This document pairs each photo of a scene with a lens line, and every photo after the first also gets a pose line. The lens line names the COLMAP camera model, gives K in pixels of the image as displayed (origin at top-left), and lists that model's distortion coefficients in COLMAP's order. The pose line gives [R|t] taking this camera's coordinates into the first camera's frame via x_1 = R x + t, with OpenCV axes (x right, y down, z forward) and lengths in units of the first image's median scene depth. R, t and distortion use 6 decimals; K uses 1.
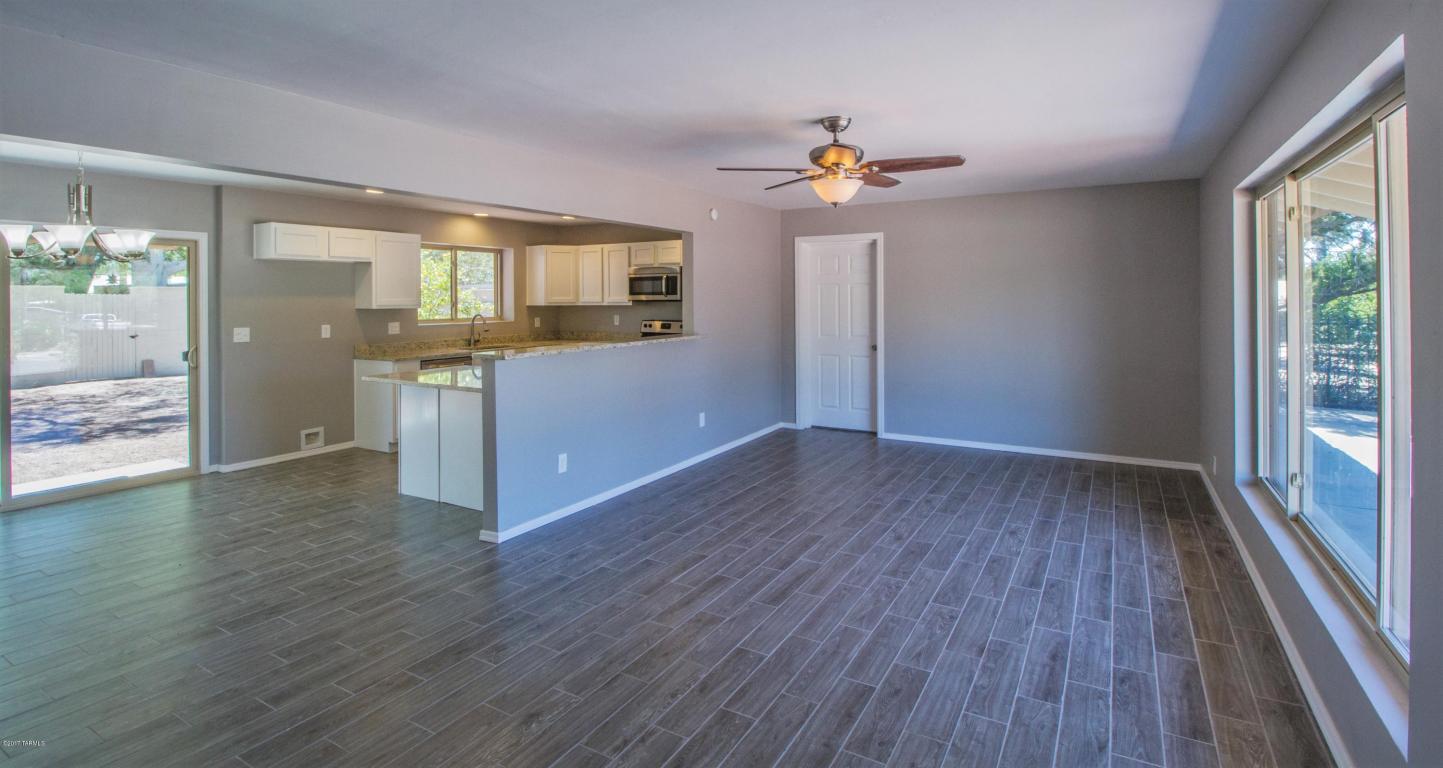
lens RADIAL K [[684.9, 0, 722.5], [0, 684.9, 298.9], [0, 0, 1]] dist [0.001891, -0.000822]
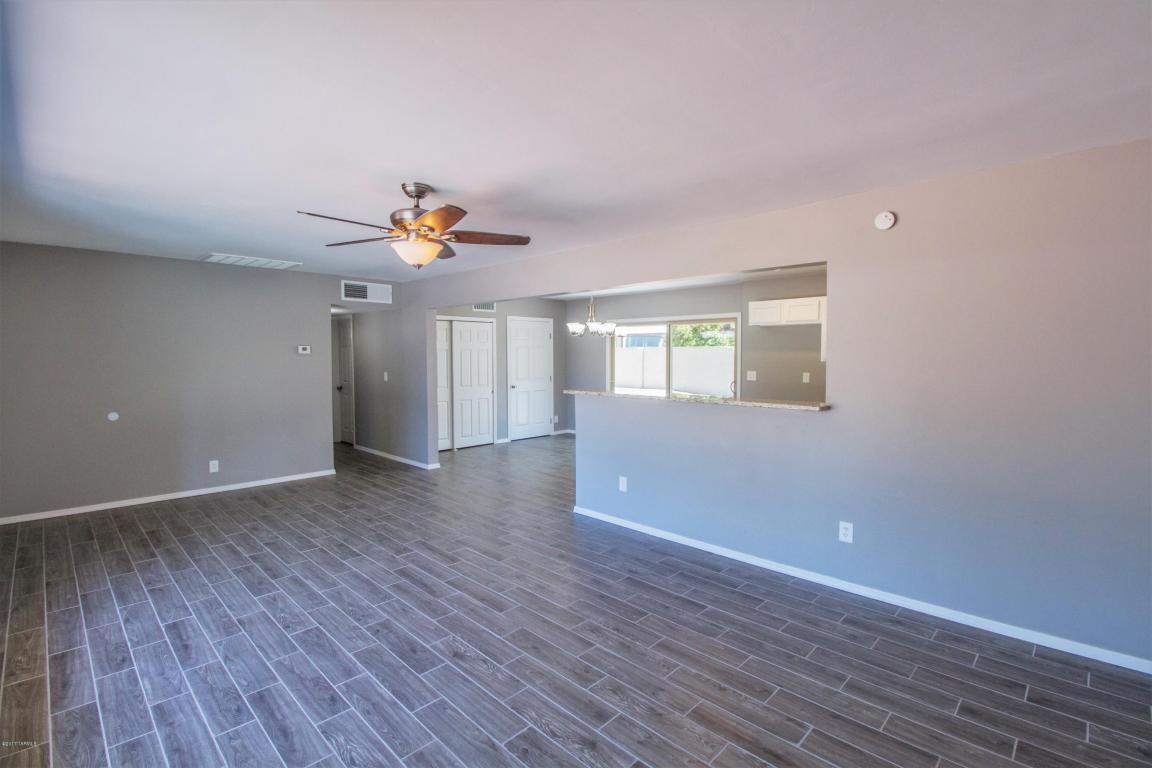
lens RADIAL K [[531.1, 0, 576.0], [0, 531.1, 384.0], [0, 0, 1]] dist [-0.003469, -0.006492]
pose [[-0.249847, 0.062476, -0.966268, 0.583329], [-0.000829, 0.997902, 0.064736, -0.007058], [0.968285, 0.016975, -0.249271, 0.930712]]
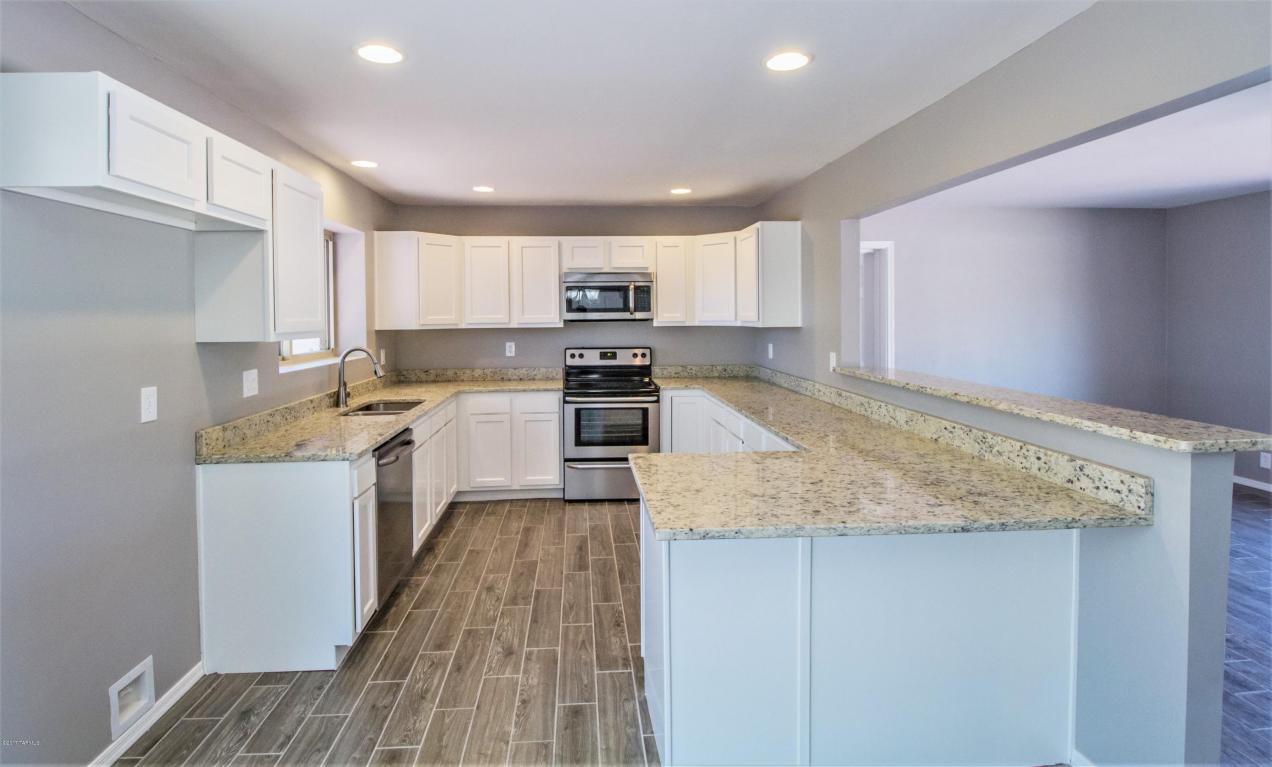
lens RADIAL K [[623.2, 0, 616.5], [0, 623.2, 324.8], [0, 0, 1]] dist [0.001736, -0.014796]
pose [[0.832882, -0.009697, 0.553365, -0.622629], [0.005000, 0.999938, 0.009997, 0.001132], [-0.553428, -0.005559, 0.832879, 0.640856]]
